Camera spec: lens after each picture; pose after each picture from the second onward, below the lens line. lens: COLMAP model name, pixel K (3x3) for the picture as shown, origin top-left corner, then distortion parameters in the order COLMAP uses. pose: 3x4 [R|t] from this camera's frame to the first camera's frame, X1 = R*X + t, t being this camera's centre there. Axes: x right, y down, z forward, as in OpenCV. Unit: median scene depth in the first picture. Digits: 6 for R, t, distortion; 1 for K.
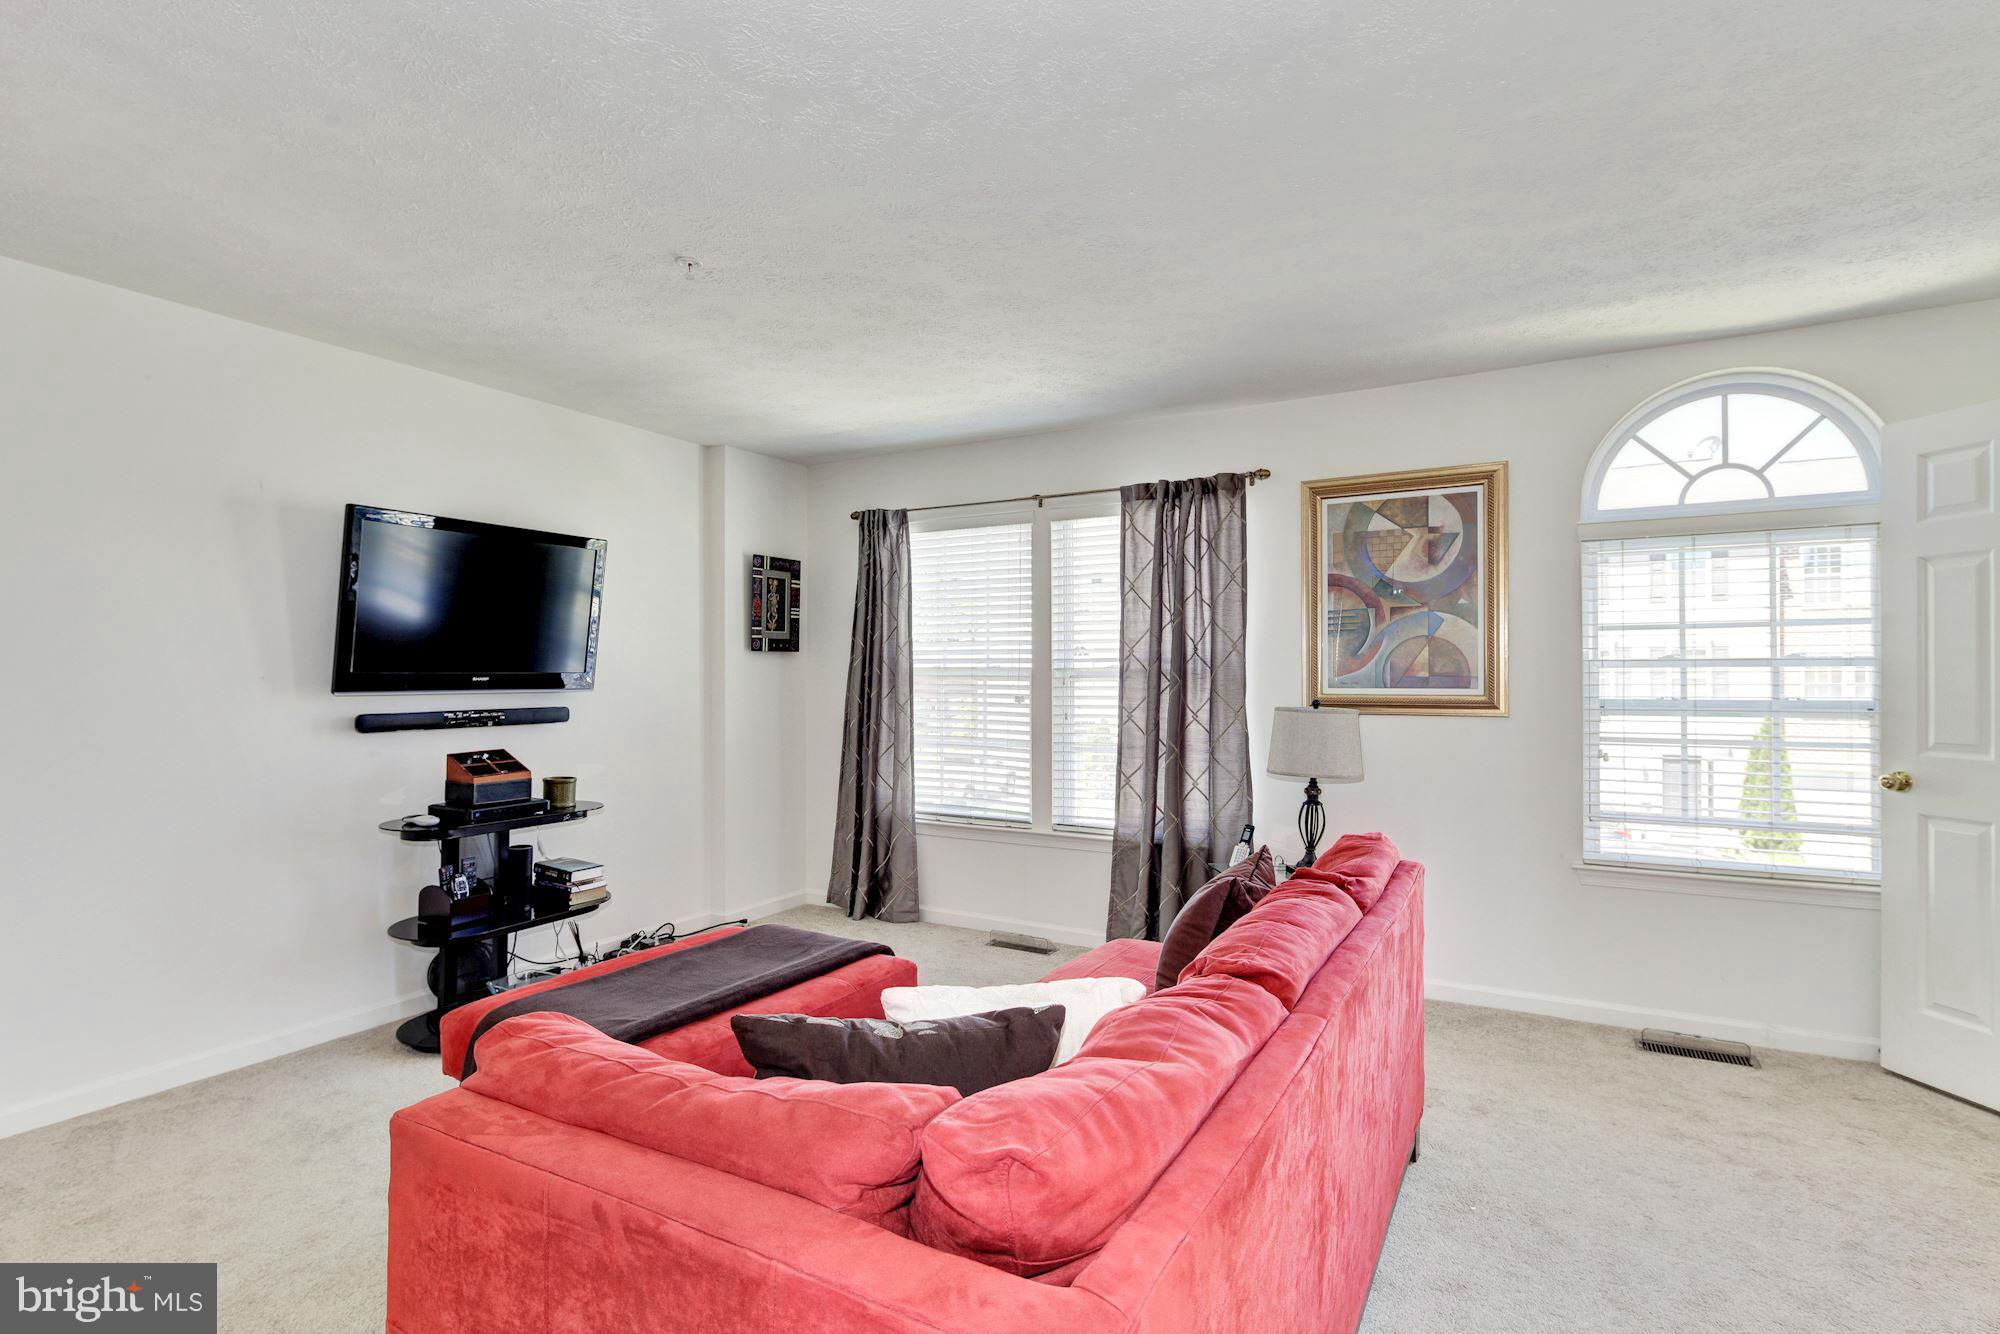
lens RADIAL K [[967.2, 0, 1000.0], [0, 967.2, 667.0], [0, 0, 1]] dist [0.000251, -0.001123]
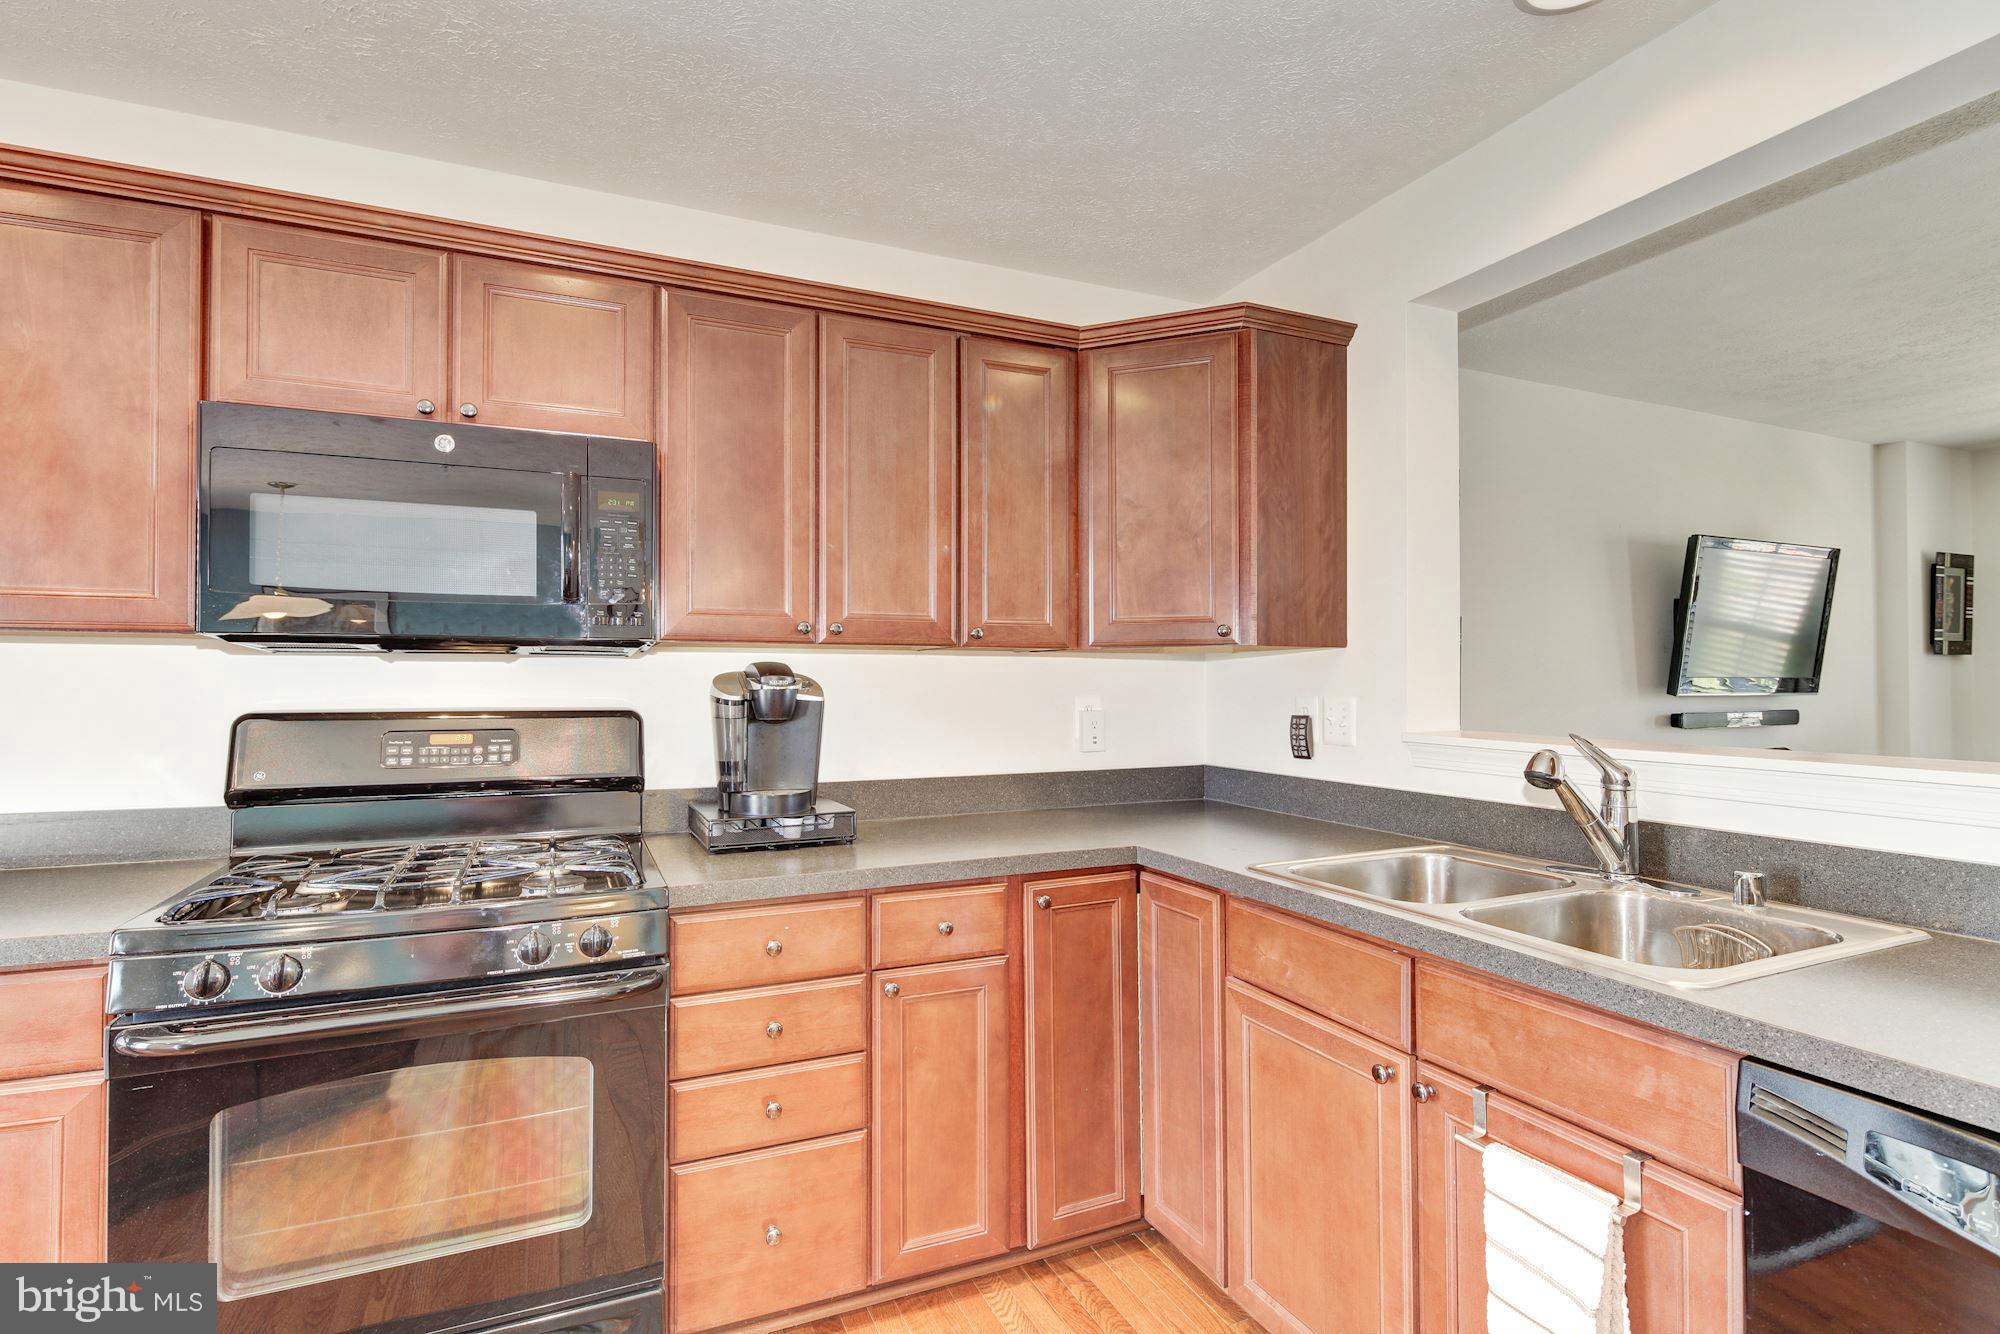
lens RADIAL K [[976.2, 0, 997.4], [0, 976.2, 674.0], [0, 0, 1]] dist [0.002546, -0.001775]
pose [[0.803035, -0.002466, -0.595927, -0.533303], [0.004095, 0.999991, 0.001380, -0.003369], [0.595918, -0.003549, 0.803037, -0.395621]]
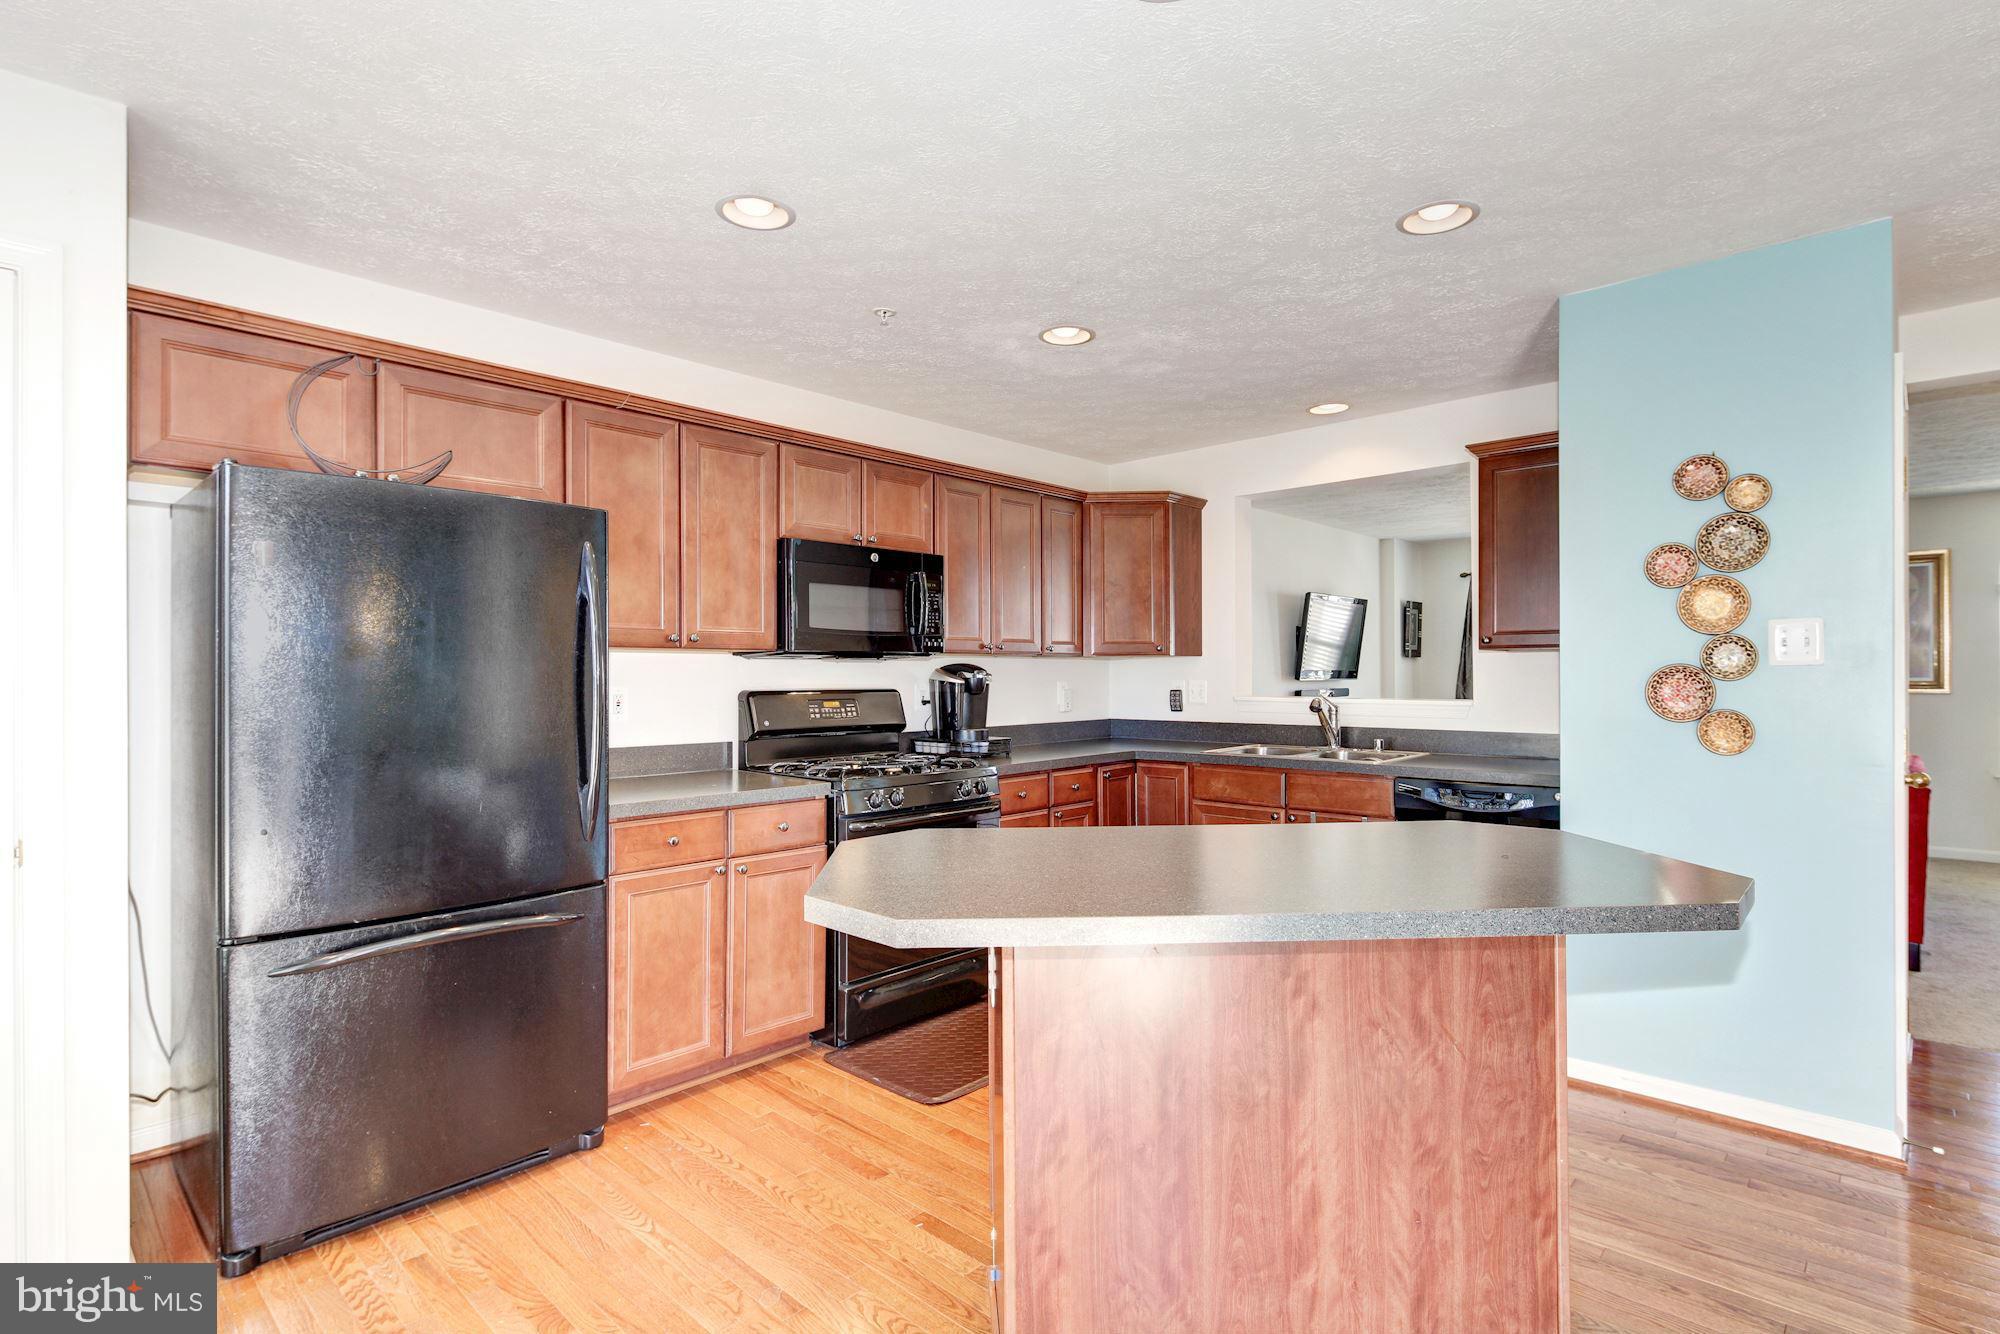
lens RADIAL K [[967.2, 0, 1000.0], [0, 967.2, 667.0], [0, 0, 1]] dist [0.000251, -0.001123]
pose [[0.969027, -0.005129, -0.246900, -0.667404], [0.005641, 0.999983, 0.001367, -0.007079], [0.246889, -0.002718, 0.969040, -1.050149]]
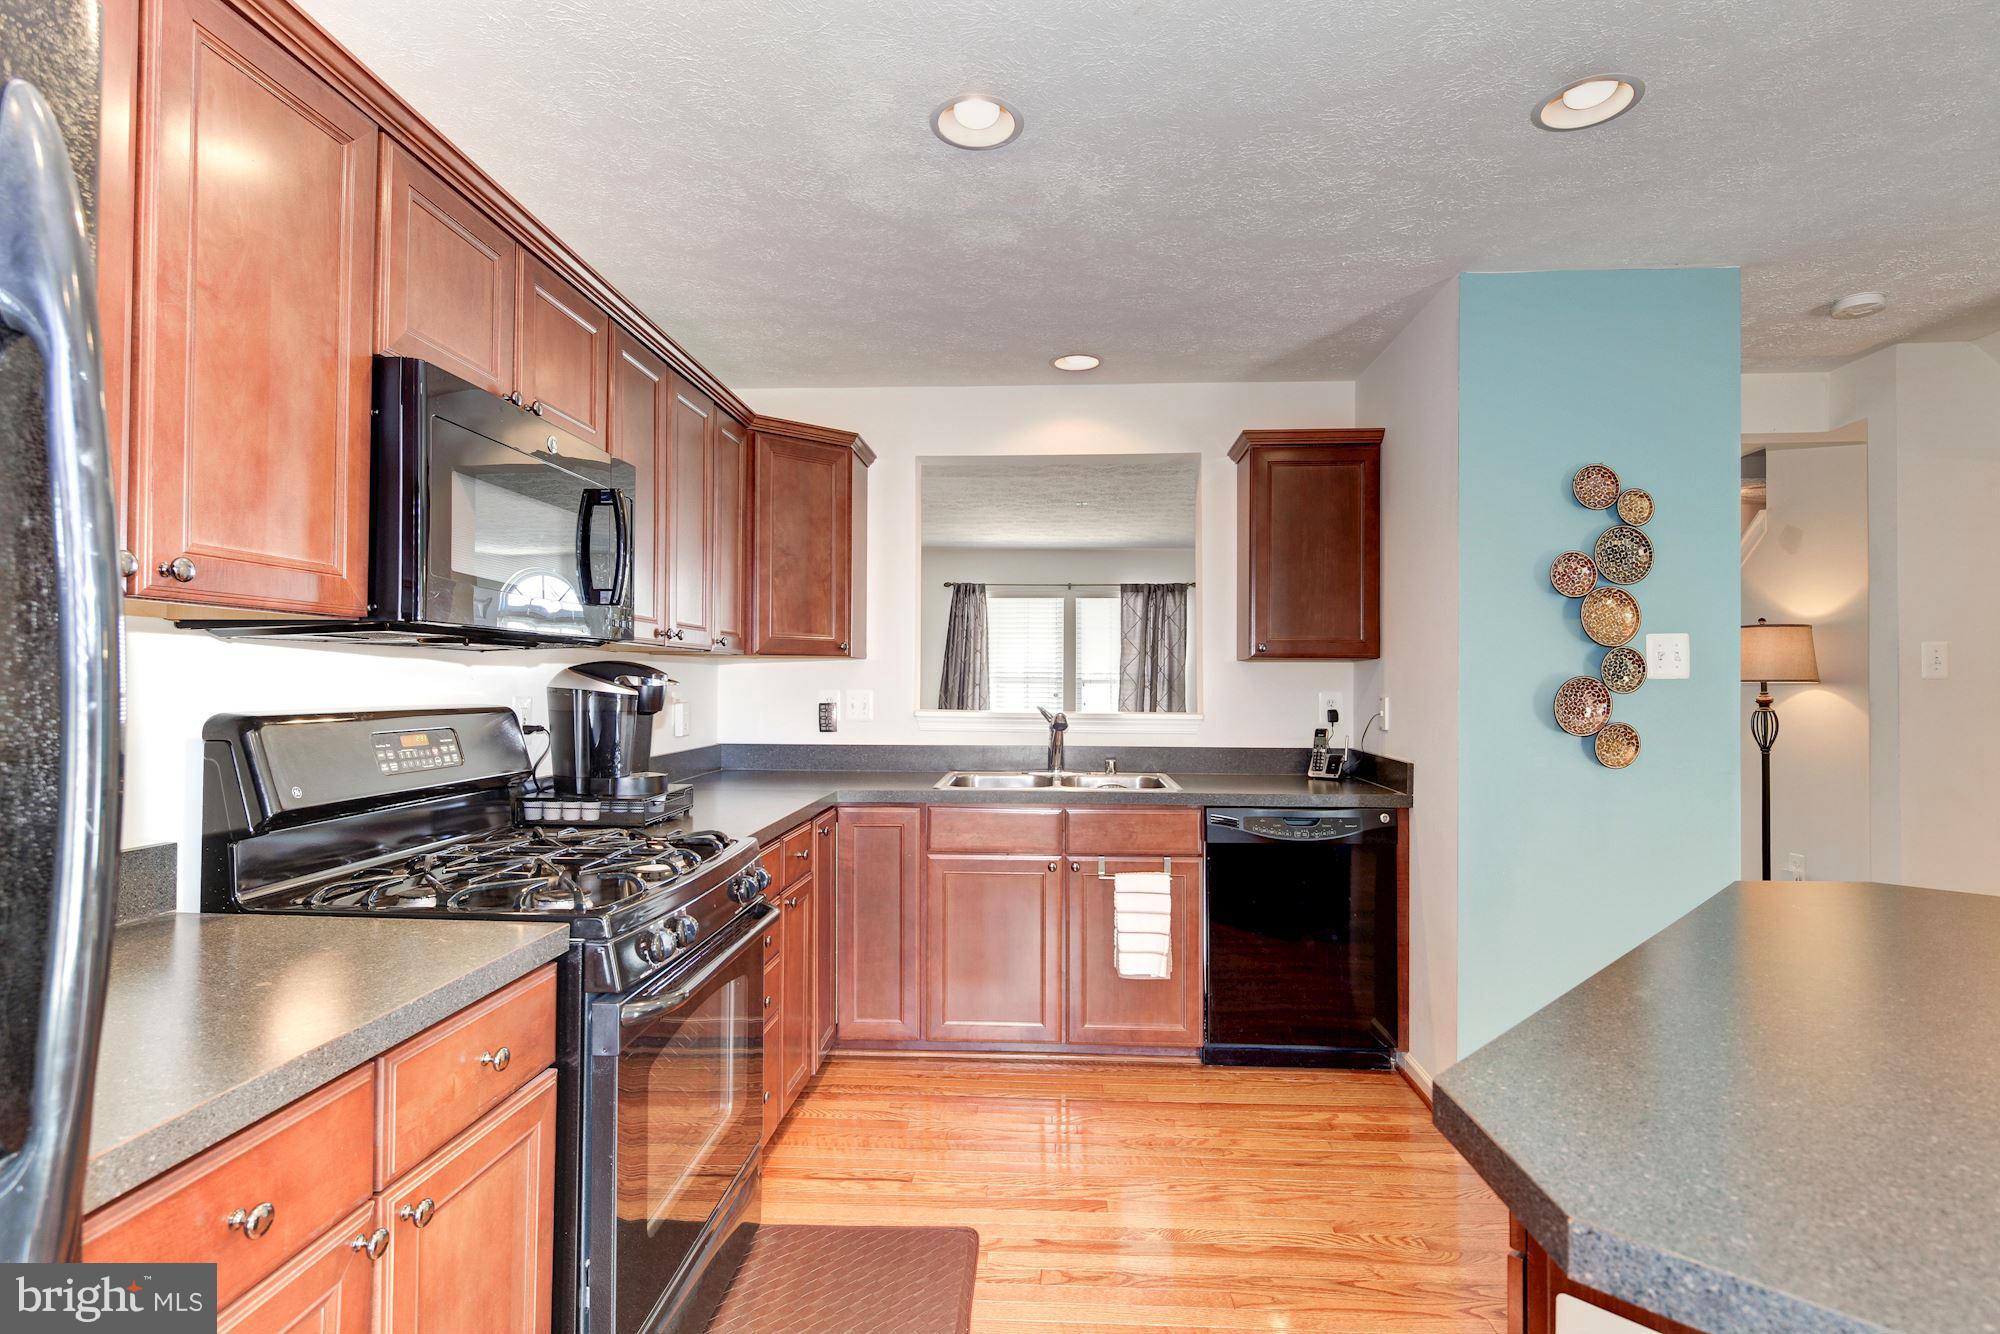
lens RADIAL K [[967.2, 0, 1000.0], [0, 967.2, 667.0], [0, 0, 1]] dist [0.000251, -0.001123]
pose [[0.900981, 0.010889, 0.433721, -1.019050], [-0.007820, 0.999930, -0.008859, -0.002603], [-0.433787, 0.004590, 0.901004, -0.690056]]
